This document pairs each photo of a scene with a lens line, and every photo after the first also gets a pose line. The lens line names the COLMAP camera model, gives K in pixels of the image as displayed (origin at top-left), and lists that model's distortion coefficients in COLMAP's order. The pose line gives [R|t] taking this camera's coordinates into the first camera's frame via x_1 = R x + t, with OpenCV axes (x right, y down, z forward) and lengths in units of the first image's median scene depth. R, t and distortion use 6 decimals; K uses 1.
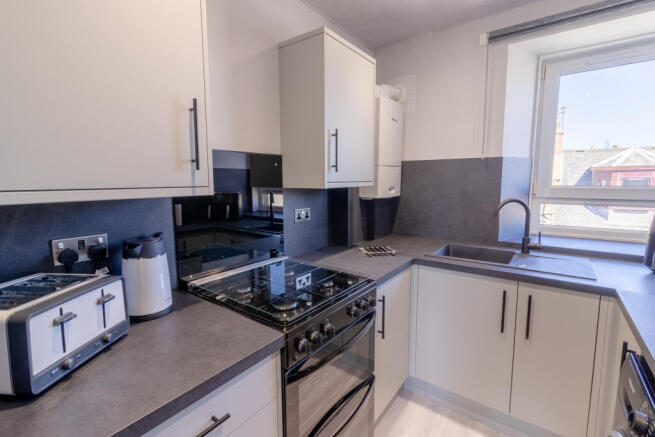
lens RADIAL K [[309.0, 0, 326.6], [0, 309.0, 214.4], [0, 0, 1]] dist [-0.000156, -0.000081]
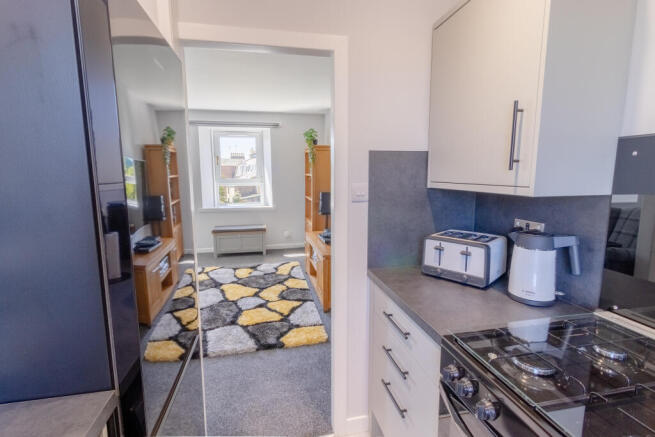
lens RADIAL K [[309.0, 0, 326.6], [0, 309.0, 214.4], [0, 0, 1]] dist [-0.000156, -0.000081]
pose [[-0.669158, 0.090685, -0.737566, 0.185413], [-0.088324, 0.975785, 0.200106, -0.035625], [0.737852, 0.199047, -0.644945, 0.294818]]
